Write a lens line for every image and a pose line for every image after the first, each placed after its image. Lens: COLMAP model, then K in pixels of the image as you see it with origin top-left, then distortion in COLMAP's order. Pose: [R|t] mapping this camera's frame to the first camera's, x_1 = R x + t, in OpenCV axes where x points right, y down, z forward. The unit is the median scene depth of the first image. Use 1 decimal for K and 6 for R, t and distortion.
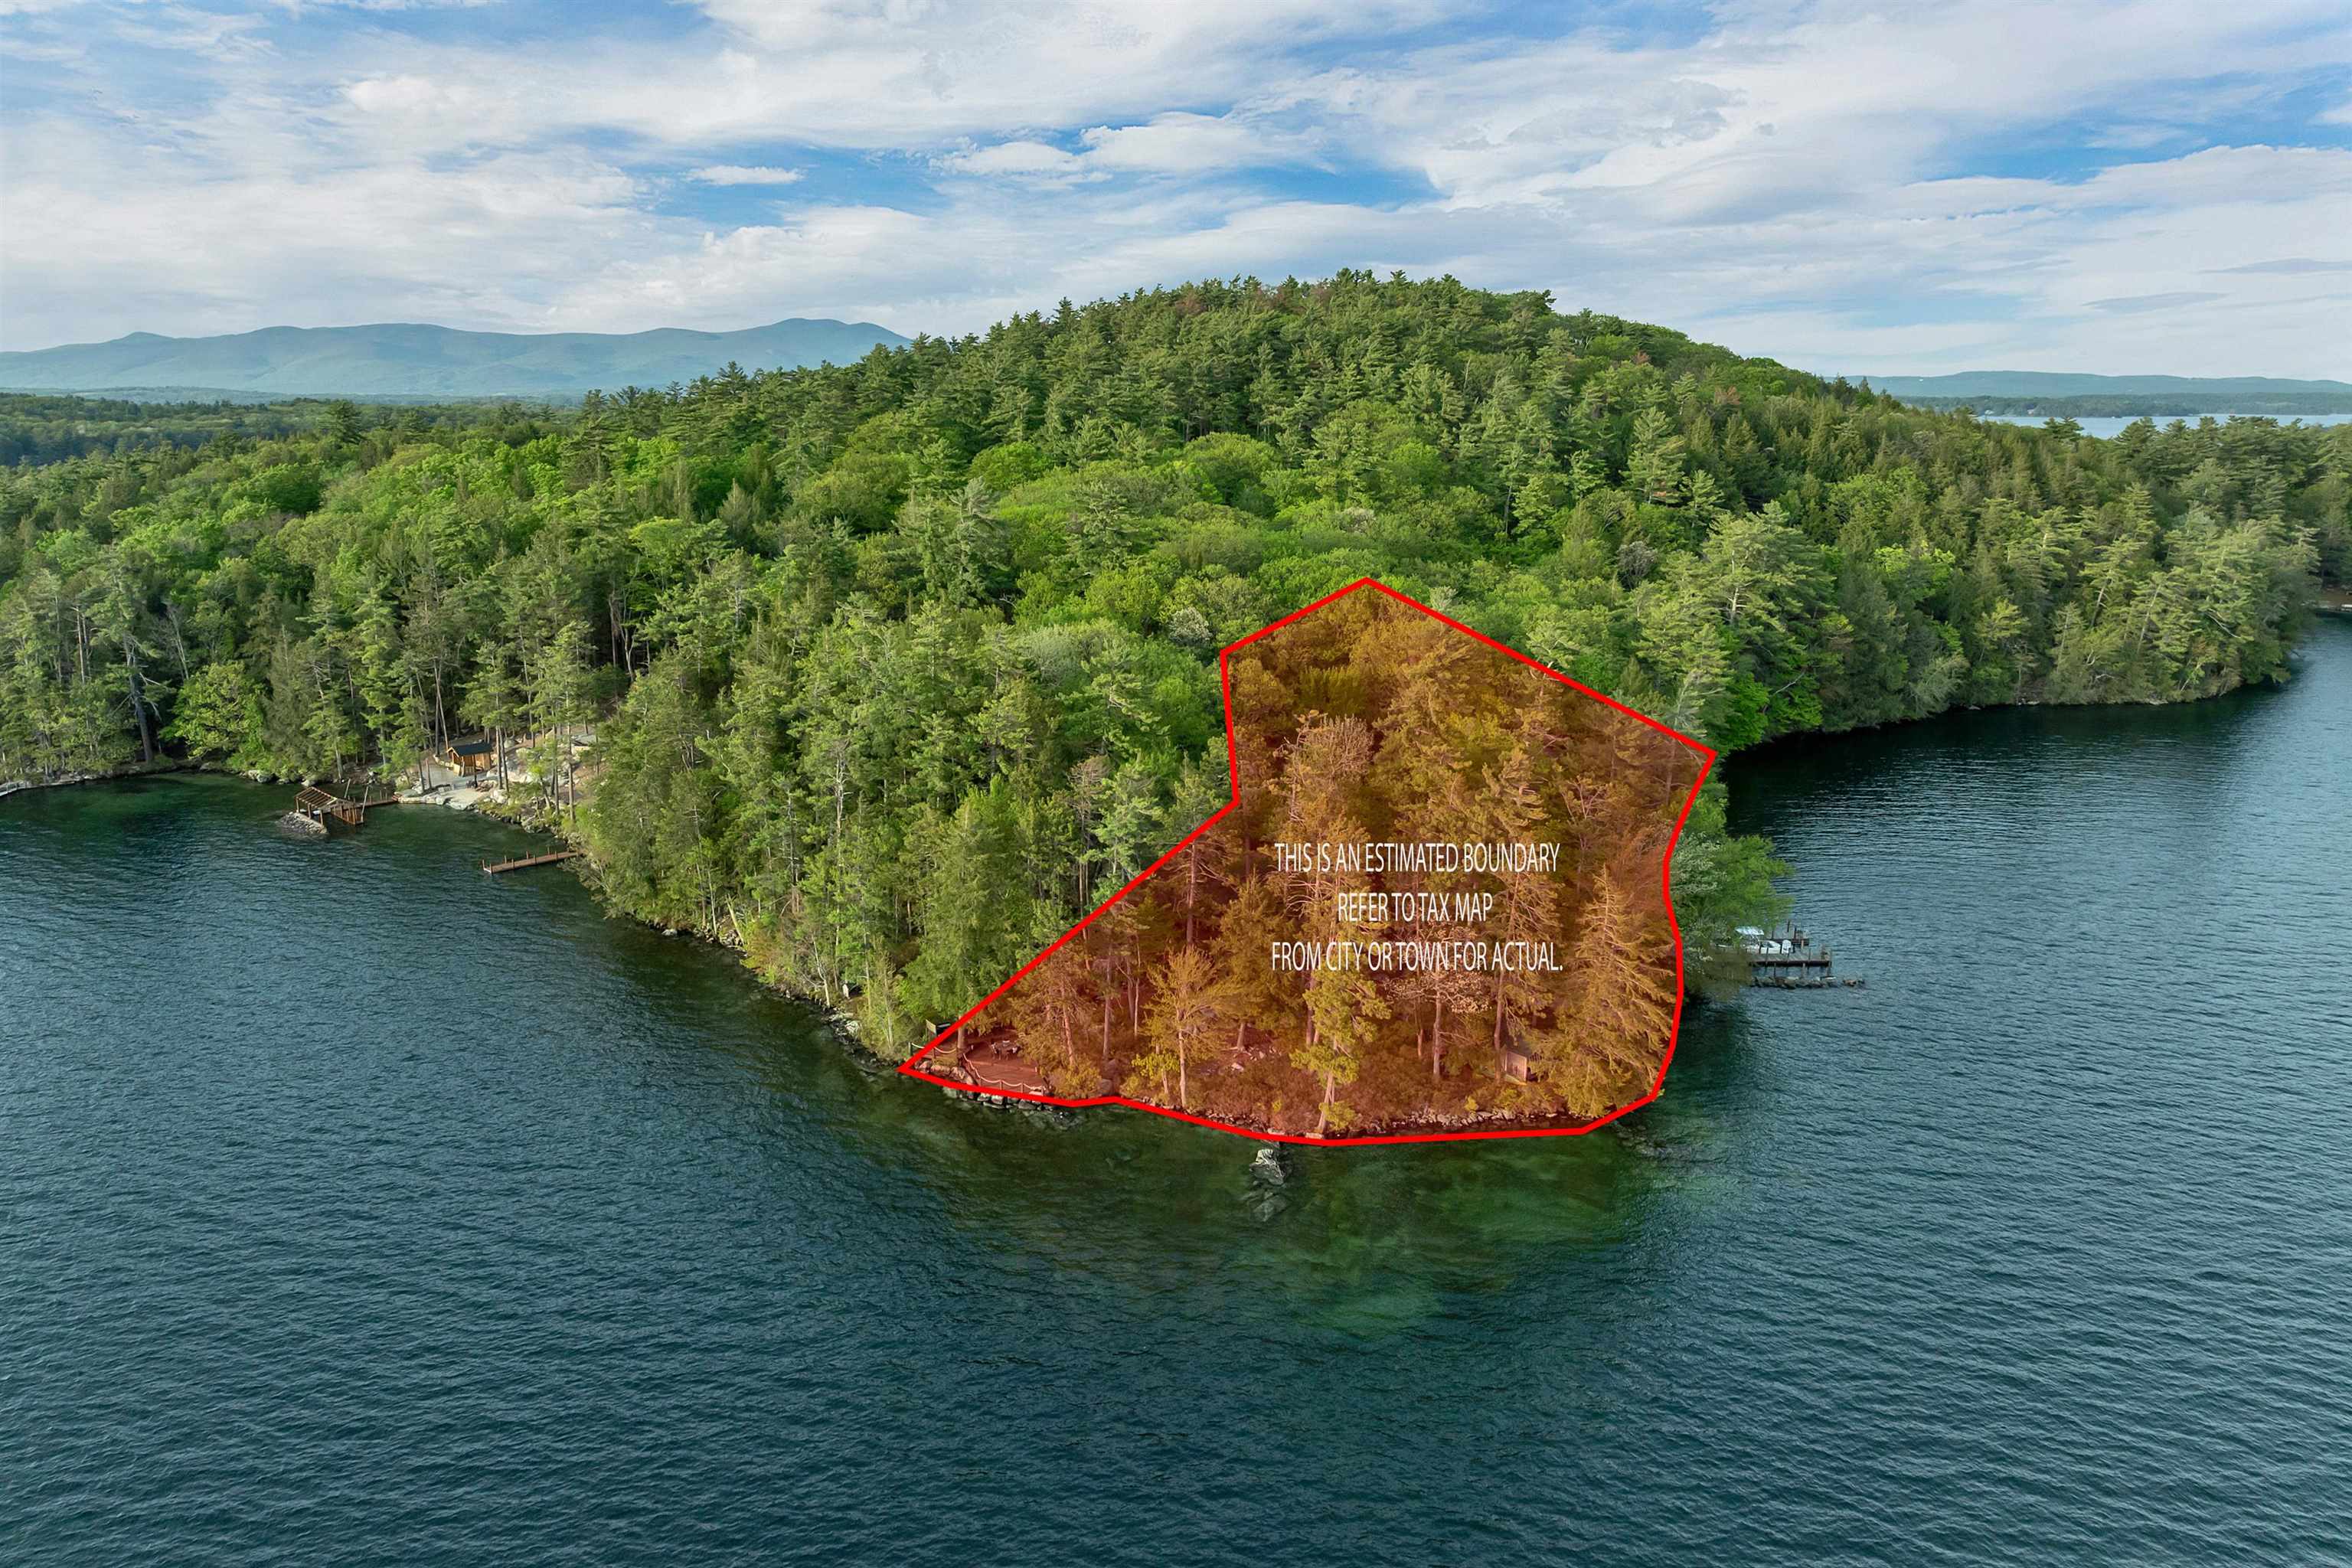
lens RADIAL K [[1631.2, 0, 1176.0], [0, 1631.2, 784.0], [0, 0, 1]] dist [0.000347, 0.000538]
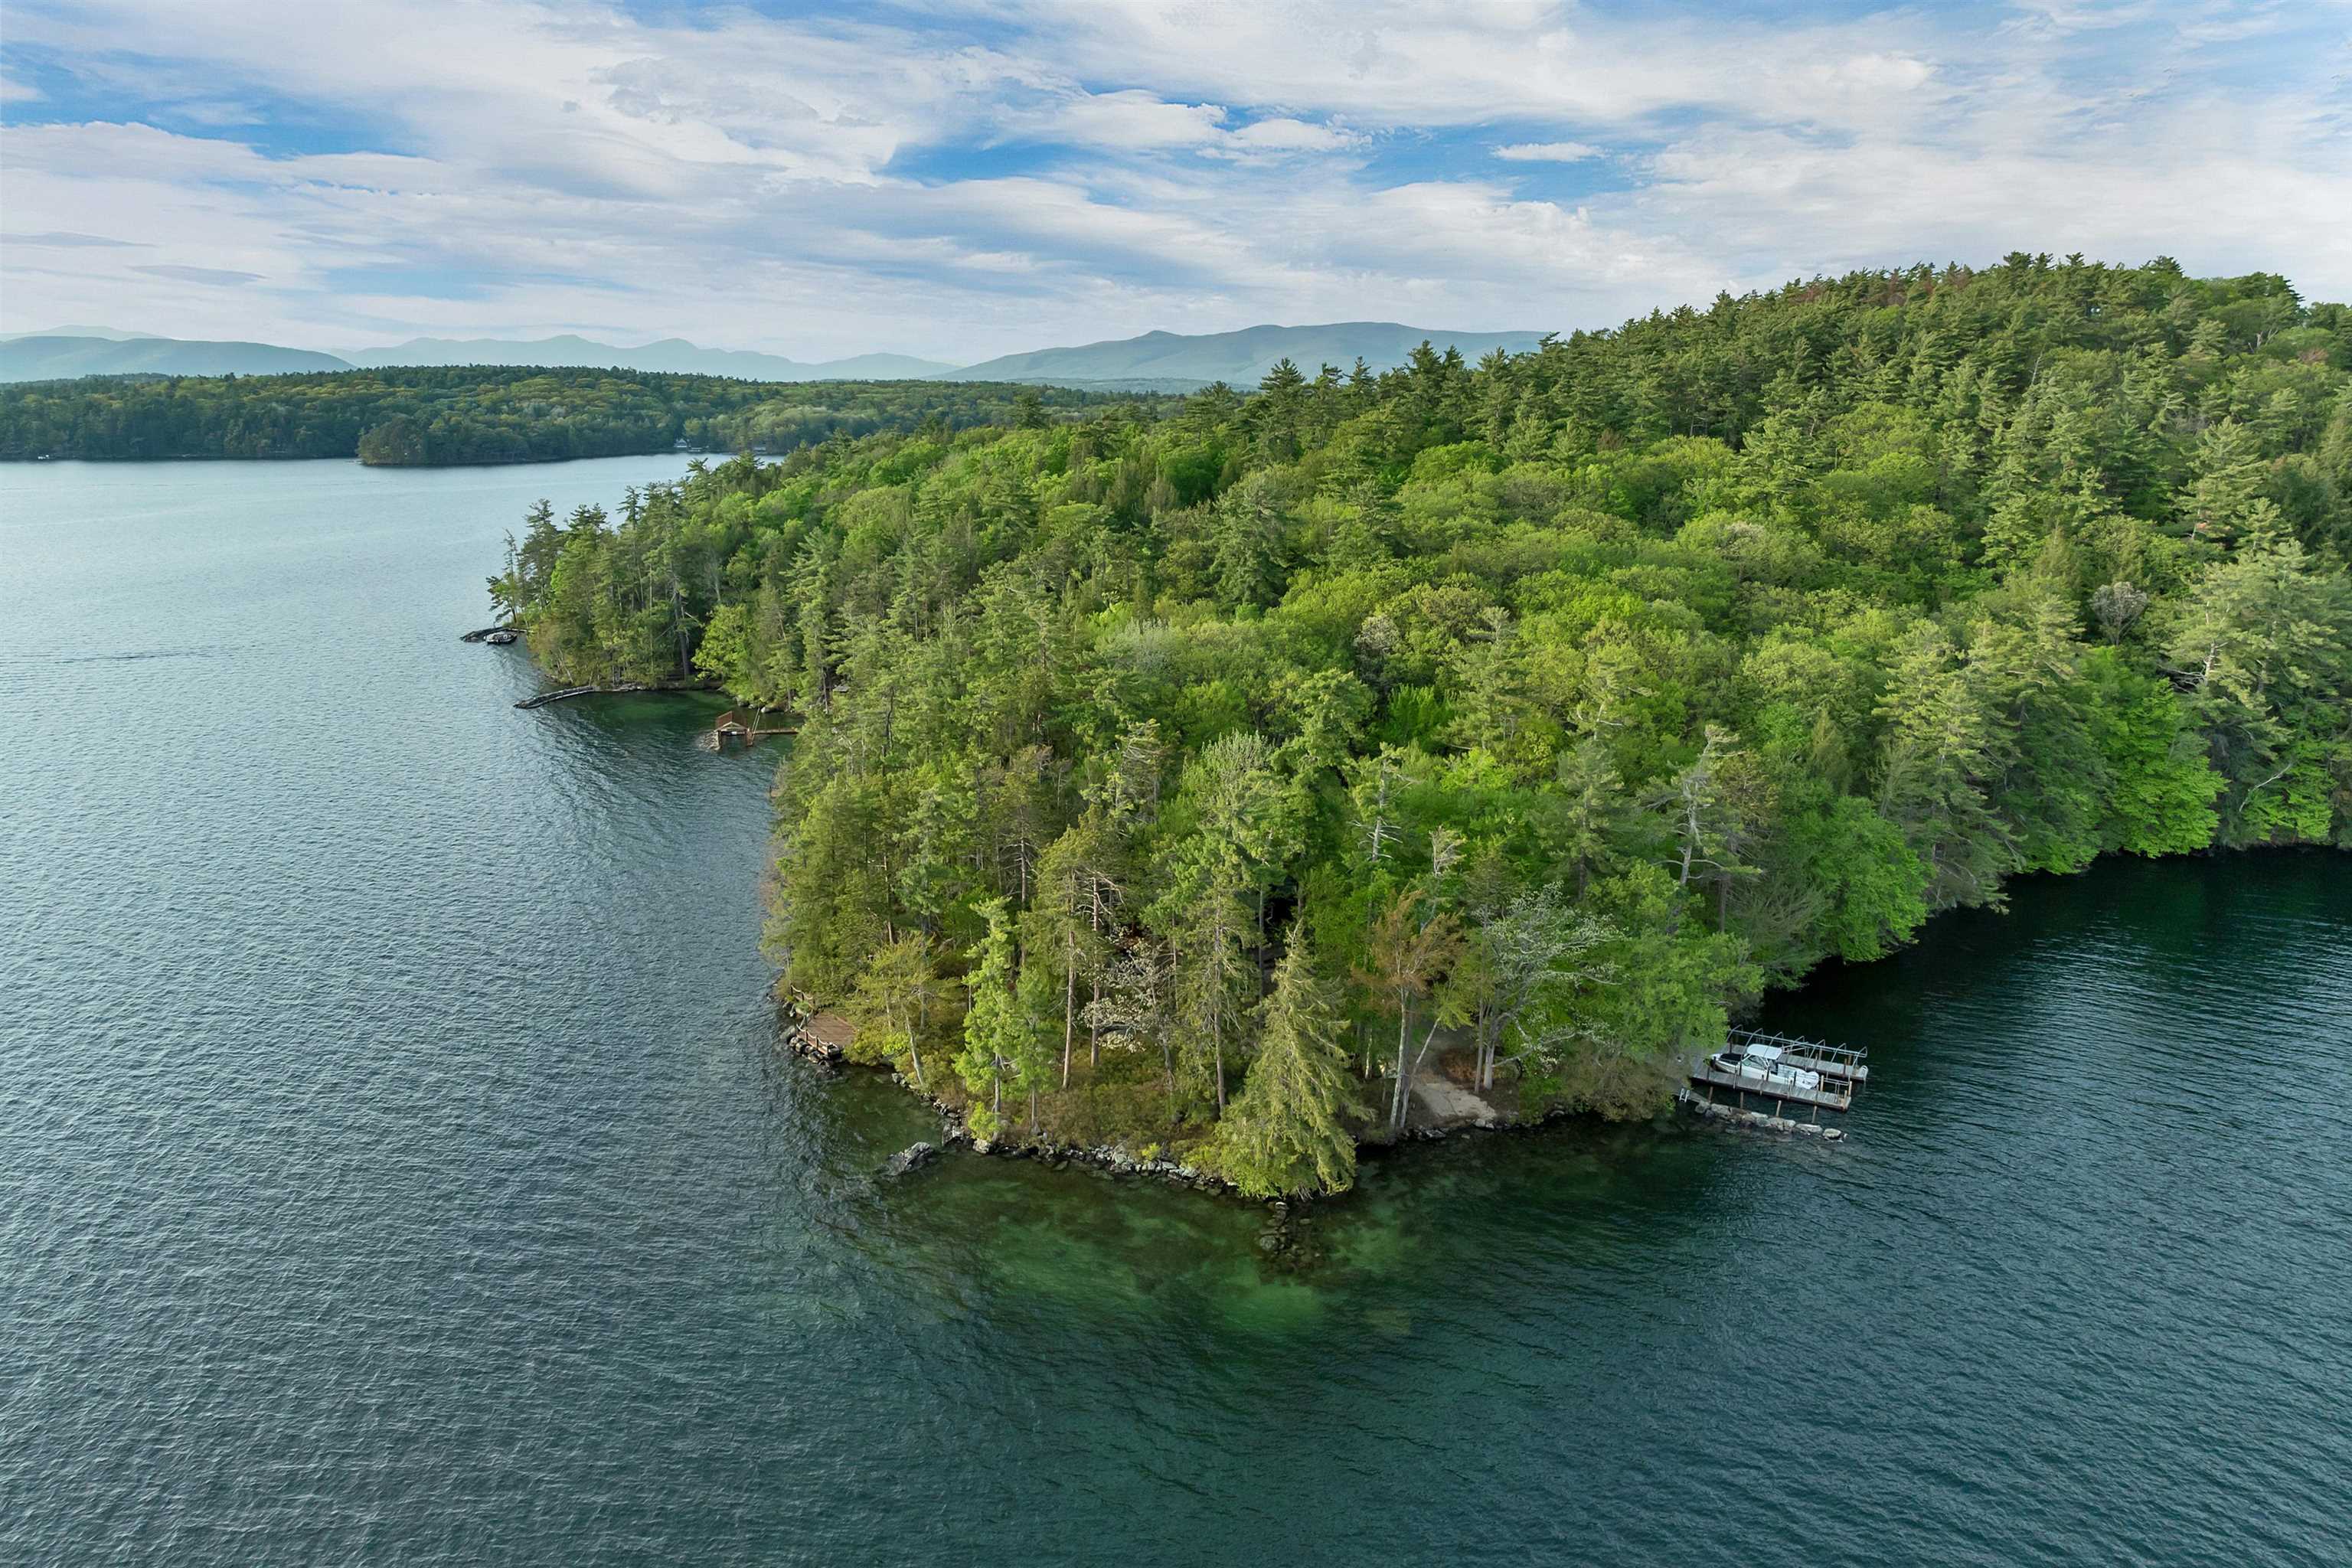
lens RADIAL K [[1622.0, 0, 1176.0], [0, 1622.0, 784.0], [0, 0, 1]] dist [-0.033096, 0.000568]
pose [[0.867783, 0.122963, -0.481490, 0.284951], [-0.120585, 0.992049, 0.036022, -0.022544], [0.482091, 0.026801, 0.875711, 0.085026]]
